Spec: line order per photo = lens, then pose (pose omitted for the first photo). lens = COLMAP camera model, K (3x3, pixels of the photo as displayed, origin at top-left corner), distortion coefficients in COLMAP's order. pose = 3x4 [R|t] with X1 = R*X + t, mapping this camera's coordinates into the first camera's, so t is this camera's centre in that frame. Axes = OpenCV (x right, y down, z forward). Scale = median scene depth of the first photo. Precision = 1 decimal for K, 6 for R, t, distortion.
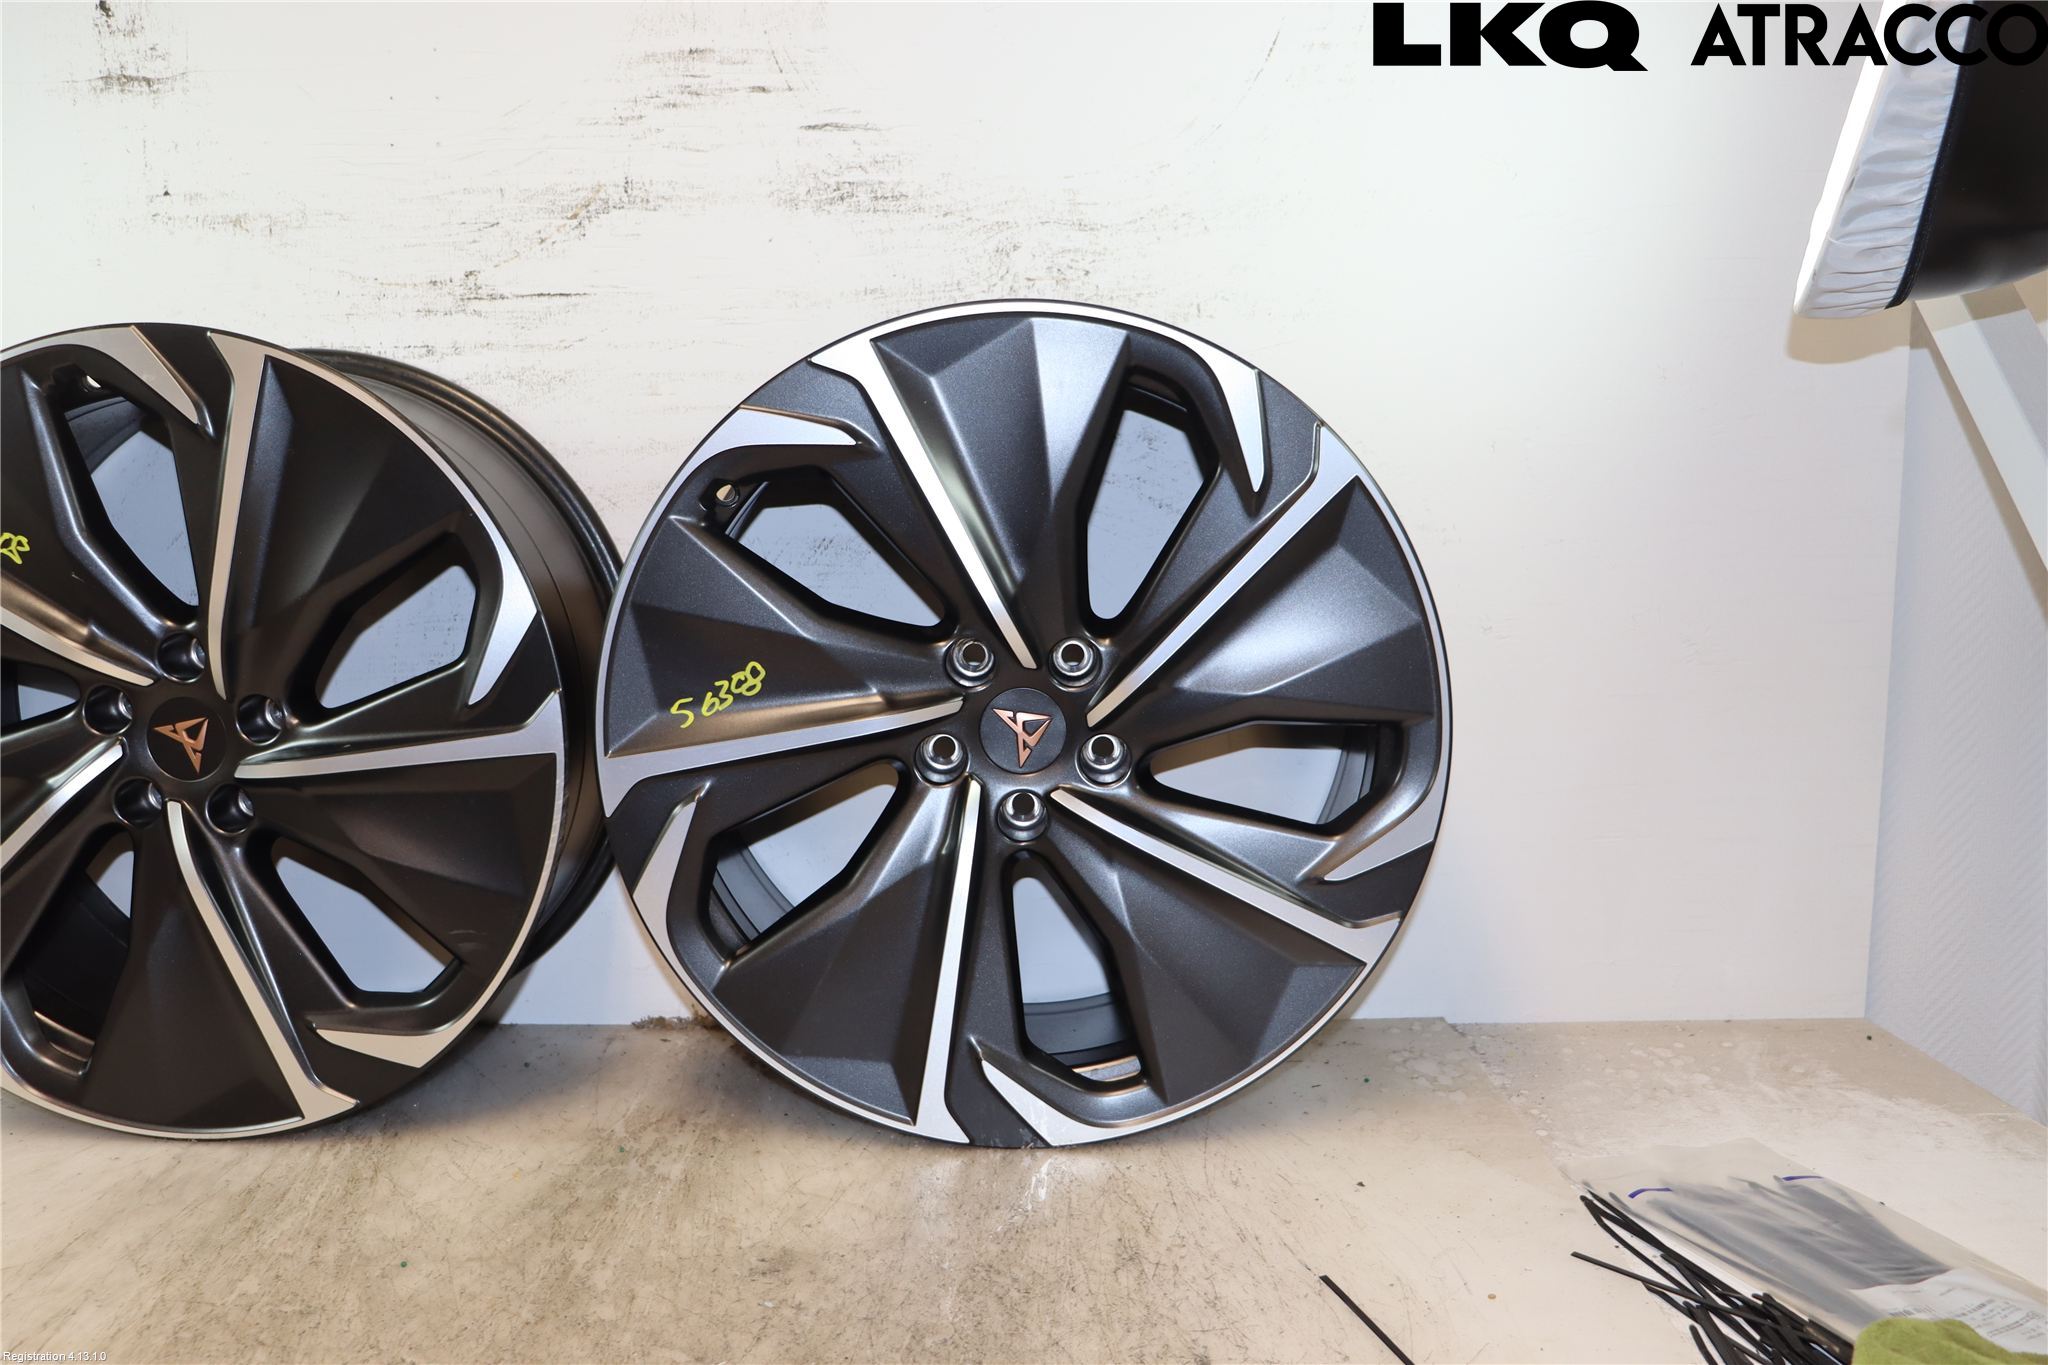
lens RADIAL K [[1744.2, 0, 1023.7], [0, 1744.2, 718.5], [0, 0, 1]] dist [-0.184060, 0.166354]
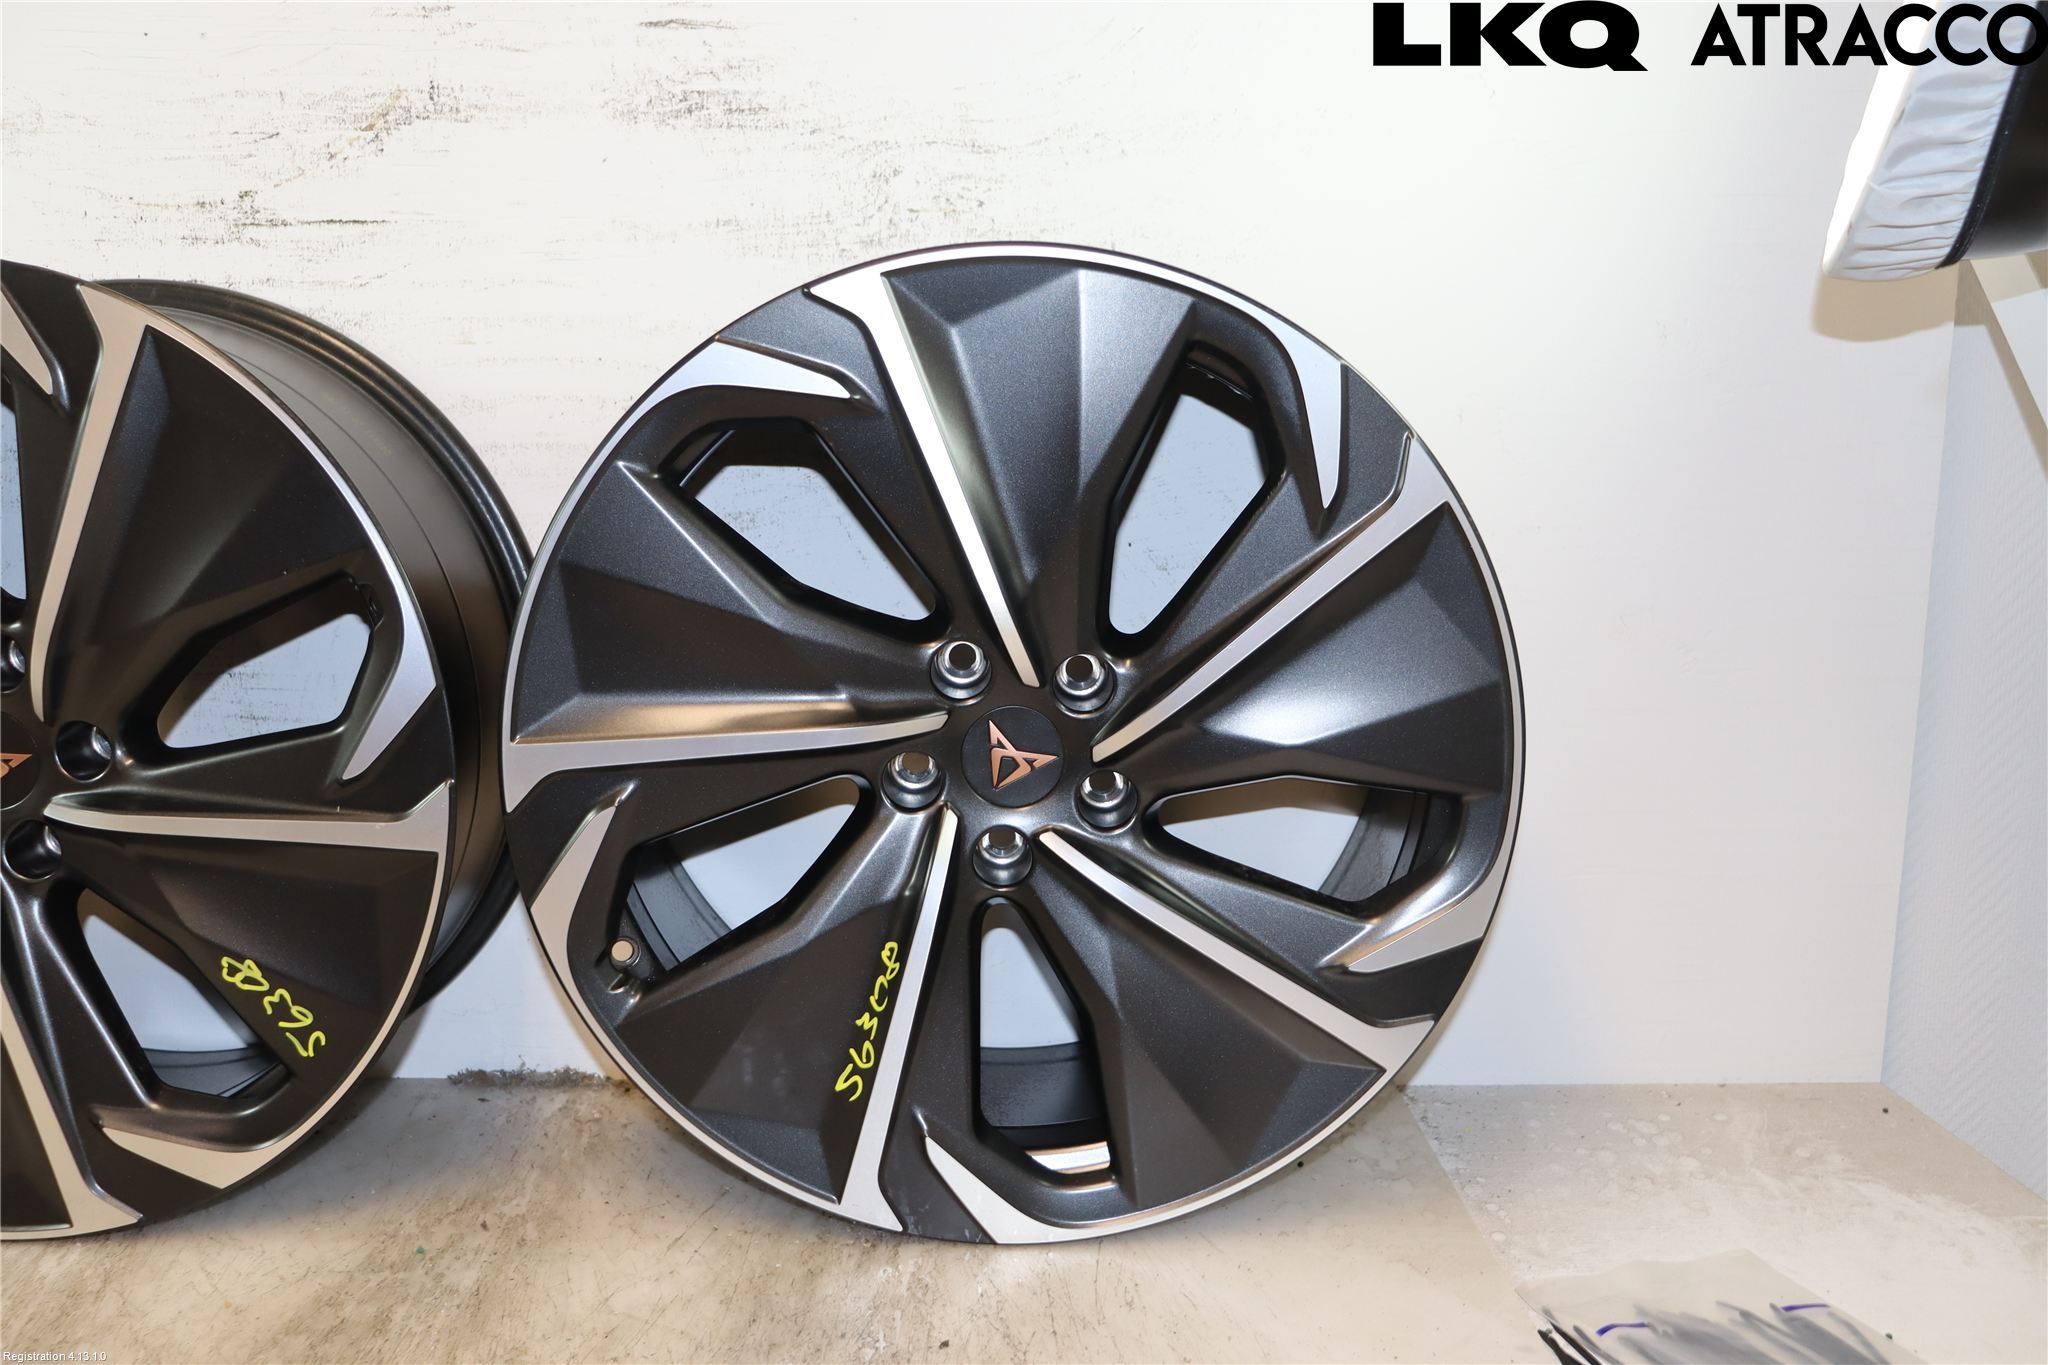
lens RADIAL K [[1865.6, 0, 1025.1], [0, 1865.6, 721.6], [0, 0, 1]] dist [-0.162230, 0.170481]
pose [[0.999656, 0.009833, 0.024309, 0.044953], [-0.010637, 0.999393, 0.033180, -0.041609], [-0.023968, -0.033427, 0.999154, 0.106348]]
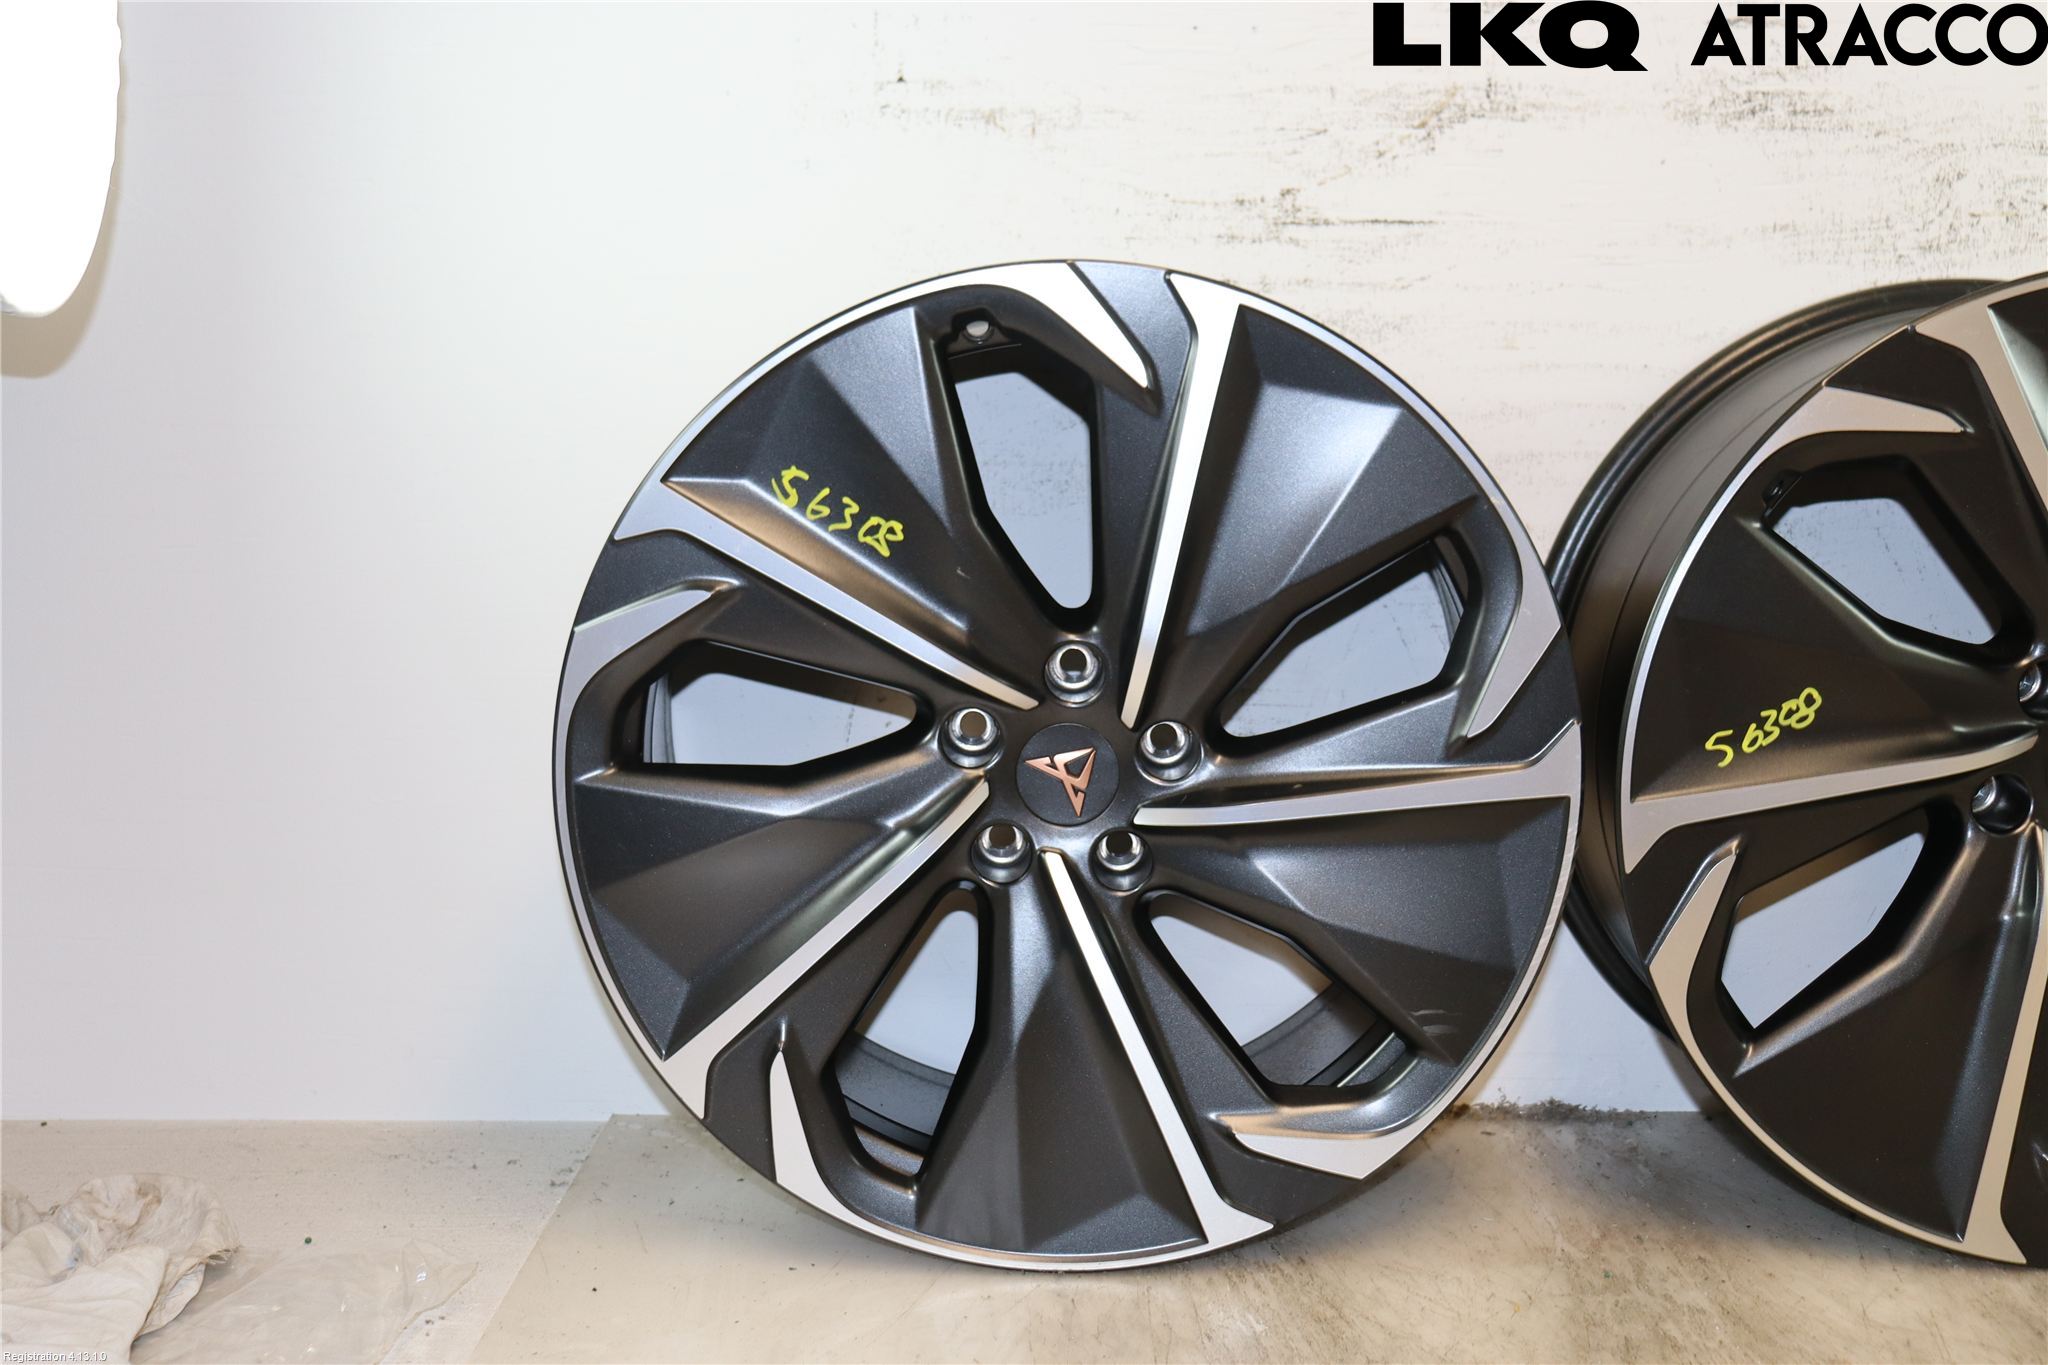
lens RADIAL K [[2205.5, 0, 1029.3], [0, 2205.5, 703.0], [0, 0, 1]] dist [-0.106501, 0.222266]
pose [[0.999977, 0.006353, -0.002491, -0.514141], [-0.006336, 0.999955, 0.007023, -0.029571], [0.002535, -0.007007, 0.999972, -0.052274]]
